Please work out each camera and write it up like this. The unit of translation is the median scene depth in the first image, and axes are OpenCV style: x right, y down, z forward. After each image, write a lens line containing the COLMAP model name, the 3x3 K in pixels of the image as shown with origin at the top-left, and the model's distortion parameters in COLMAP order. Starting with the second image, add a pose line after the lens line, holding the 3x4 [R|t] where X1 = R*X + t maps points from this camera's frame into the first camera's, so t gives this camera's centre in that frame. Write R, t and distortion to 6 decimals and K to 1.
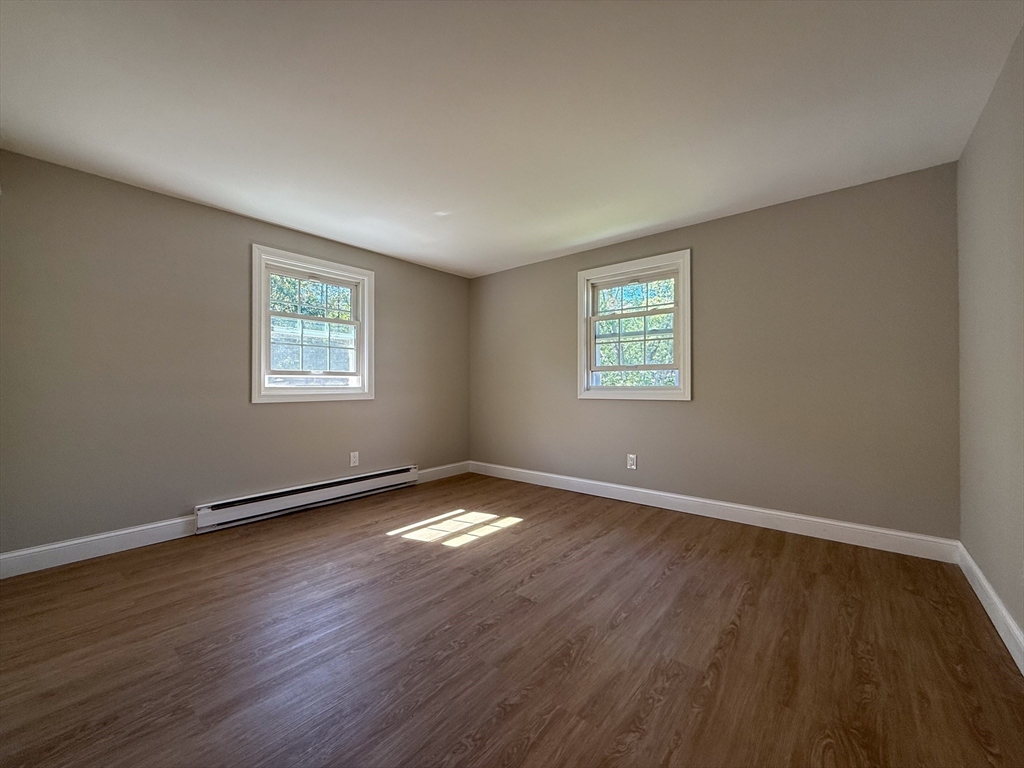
lens RADIAL K [[407.4, 0, 508.9], [0, 407.4, 385.0], [0, 0, 1]] dist [0.000119, 0.000027]
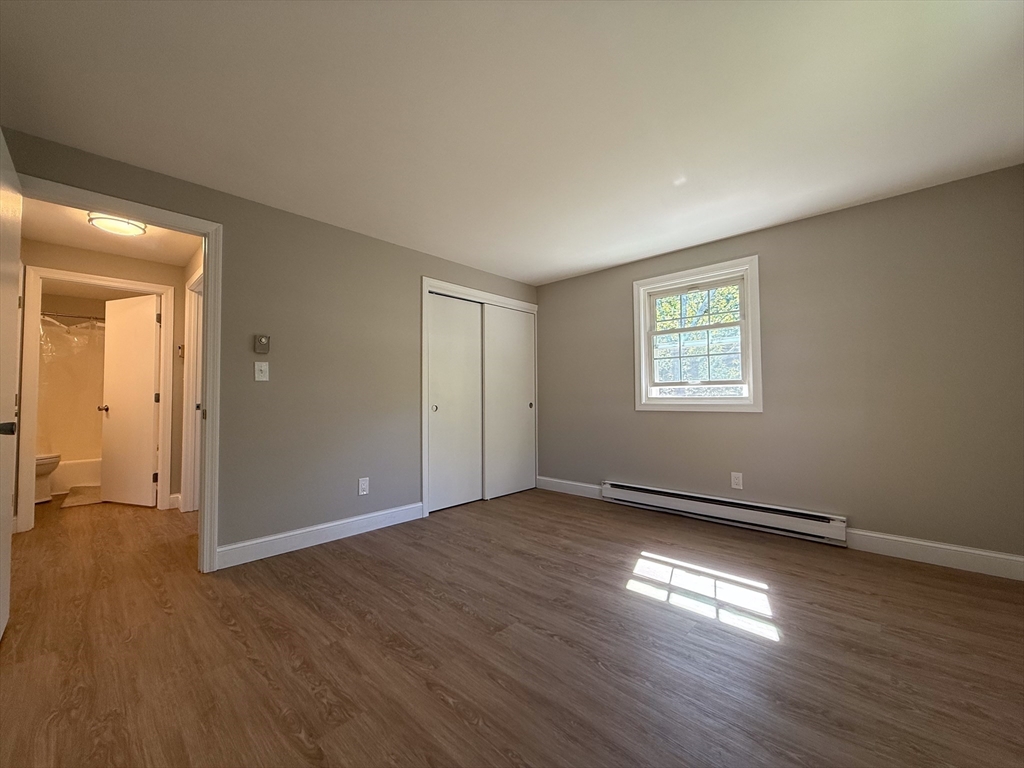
lens RADIAL K [[407.4, 0, 508.9], [0, 407.4, 385.0], [0, 0, 1]] dist [0.000119, 0.000027]
pose [[-0.065900, -0.027766, -0.997440, 0.706212], [0.006906, 0.999576, -0.028282, 0.000509], [0.997802, -0.008752, -0.065680, 0.784766]]
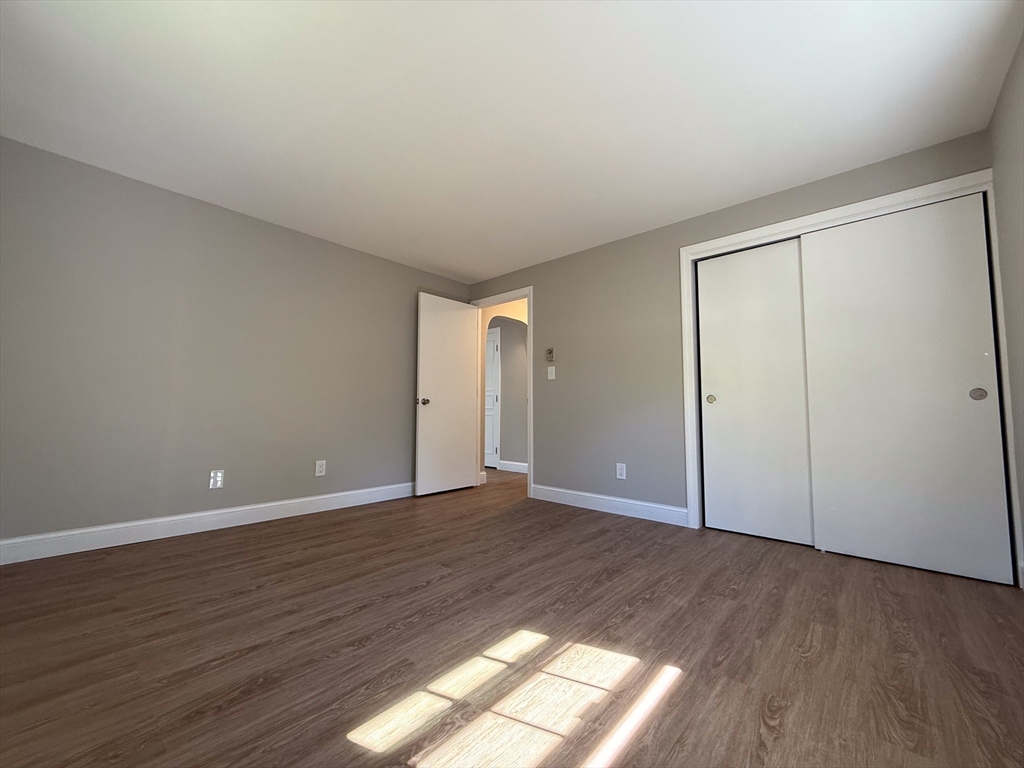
lens RADIAL K [[407.4, 0, 508.9], [0, 407.4, 385.0], [0, 0, 1]] dist [0.000119, 0.000027]
pose [[-0.999237, -0.002148, 0.038995, -0.127296], [-0.004839, 0.997603, -0.069029, 0.077151], [-0.038753, -0.069165, -0.996852, 1.553624]]
